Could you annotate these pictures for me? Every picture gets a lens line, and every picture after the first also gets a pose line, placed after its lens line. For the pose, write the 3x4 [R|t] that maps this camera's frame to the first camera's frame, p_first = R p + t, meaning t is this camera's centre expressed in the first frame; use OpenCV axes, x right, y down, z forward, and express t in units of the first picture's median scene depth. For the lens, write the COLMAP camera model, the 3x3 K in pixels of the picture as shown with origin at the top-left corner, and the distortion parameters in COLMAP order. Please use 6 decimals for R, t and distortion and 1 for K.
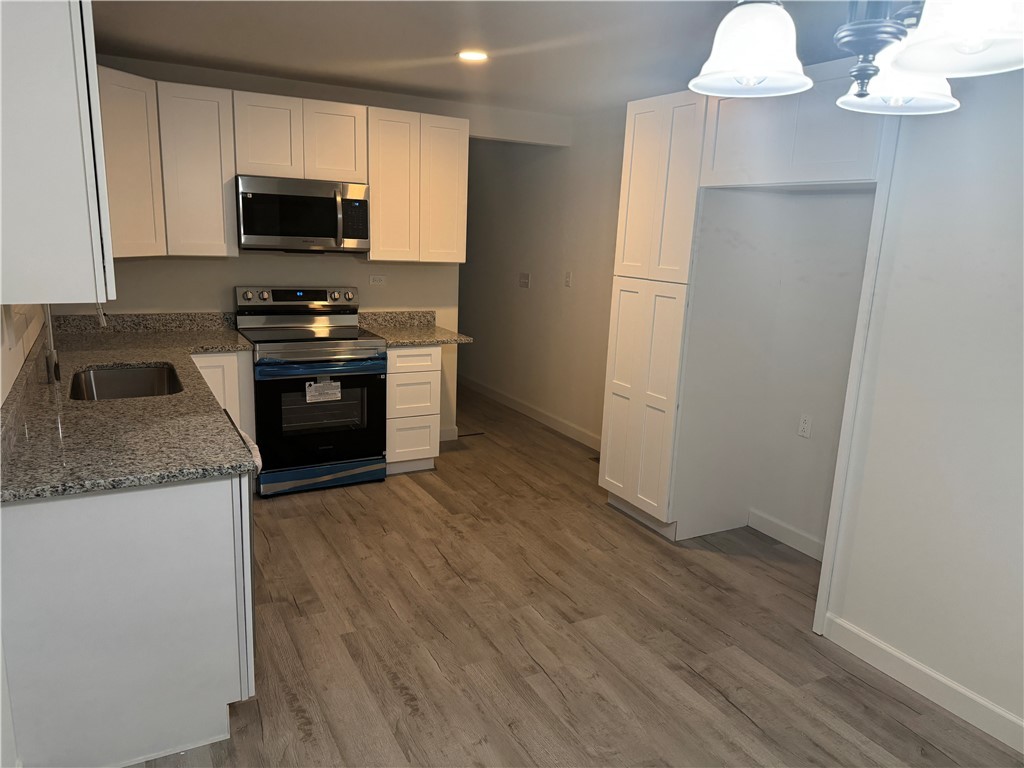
lens RADIAL K [[711.2, 0, 513.3], [0, 711.2, 387.5], [0, 0, 1]] dist [0.029326, -0.032276]
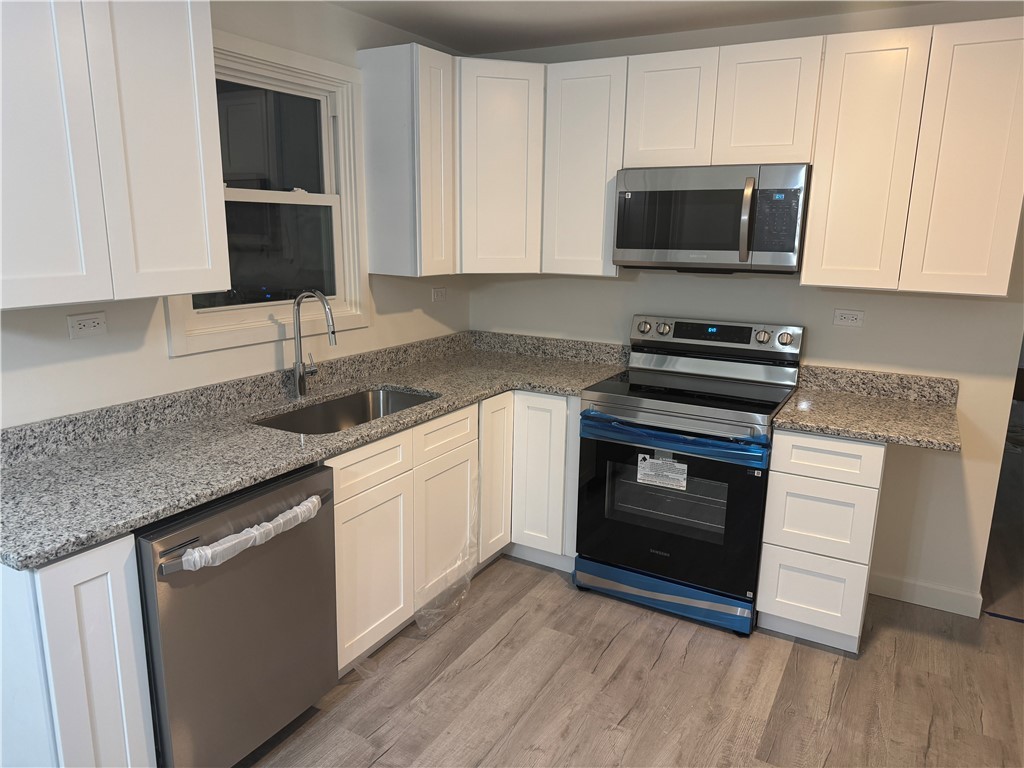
lens RADIAL K [[711.2, 0, 509.2], [0, 711.2, 376.3], [0, 0, 1]] dist [0.029326, -0.032276]
pose [[0.507390, 0.138860, -0.850455, 0.221833], [-0.176413, 0.982766, 0.055213, -0.094506], [0.843466, 0.122017, 0.523142, 0.489105]]
